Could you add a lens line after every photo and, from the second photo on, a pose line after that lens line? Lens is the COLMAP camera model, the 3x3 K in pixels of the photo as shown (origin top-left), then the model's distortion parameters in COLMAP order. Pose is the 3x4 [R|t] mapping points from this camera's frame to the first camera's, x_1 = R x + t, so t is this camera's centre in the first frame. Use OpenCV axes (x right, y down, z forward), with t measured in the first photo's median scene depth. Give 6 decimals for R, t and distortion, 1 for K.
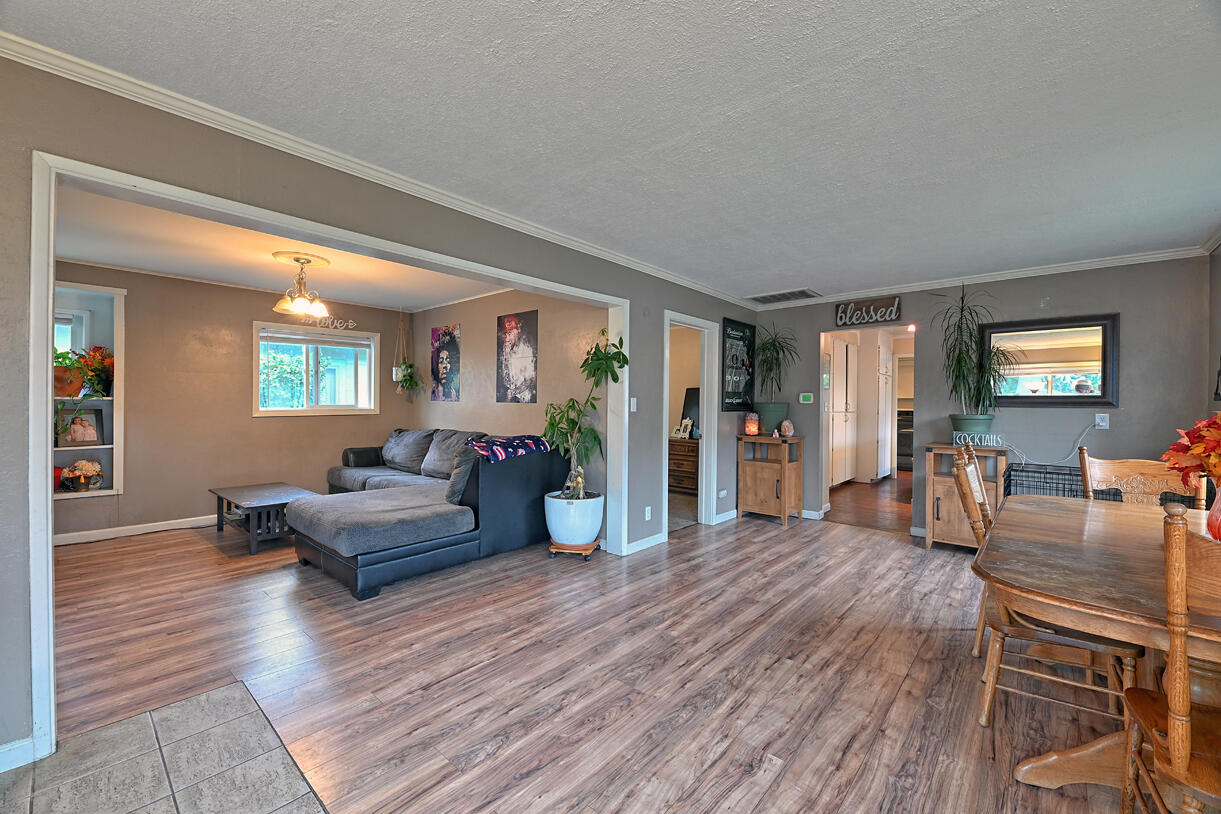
lens RADIAL K [[487.2, 0, 601.1], [0, 487.2, 404.5], [0, 0, 1]] dist [-0.002305, -0.001404]
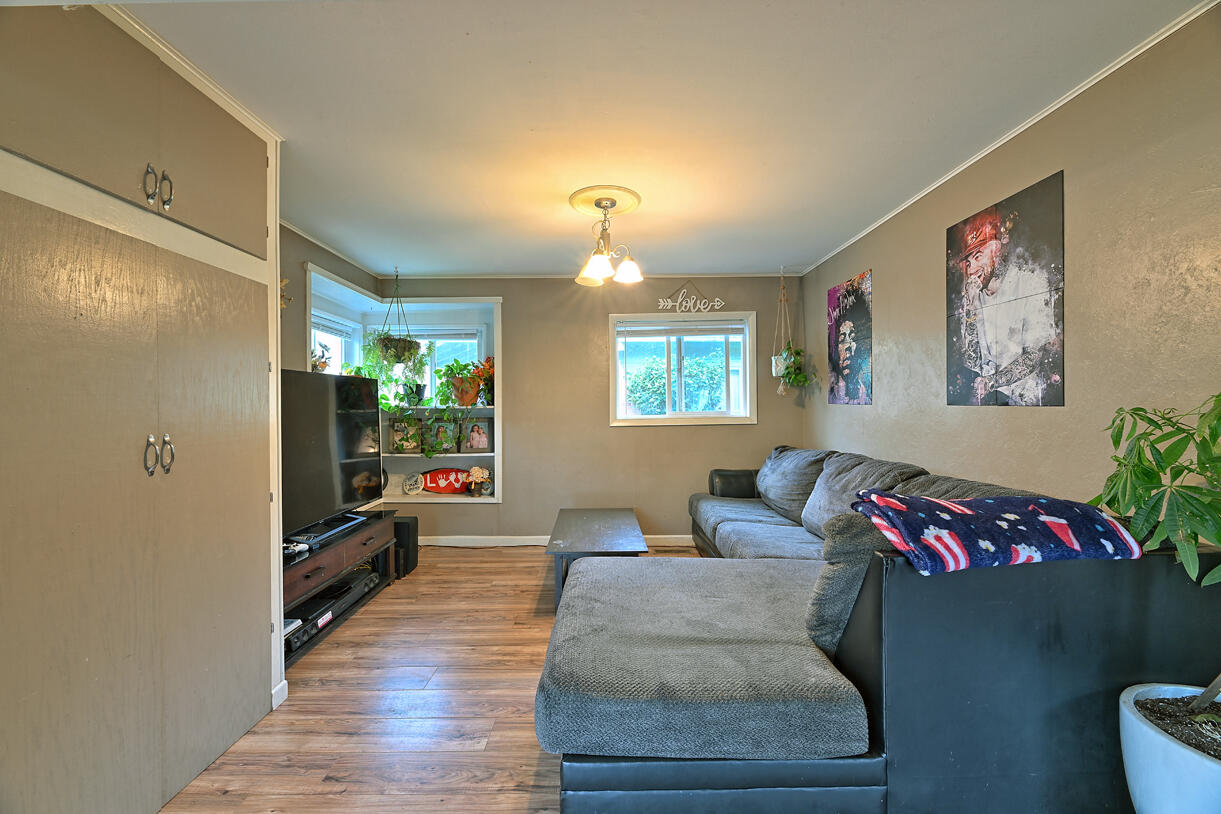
lens RADIAL K [[487.2, 0, 610.1], [0, 487.2, 404.0], [0, 0, 1]] dist [-0.002305, -0.001404]
pose [[0.669667, -0.015523, -0.742499, -0.084848], [0.009514, 0.999879, -0.012322, -0.003293], [0.742600, 0.001188, 0.669734, 0.450719]]
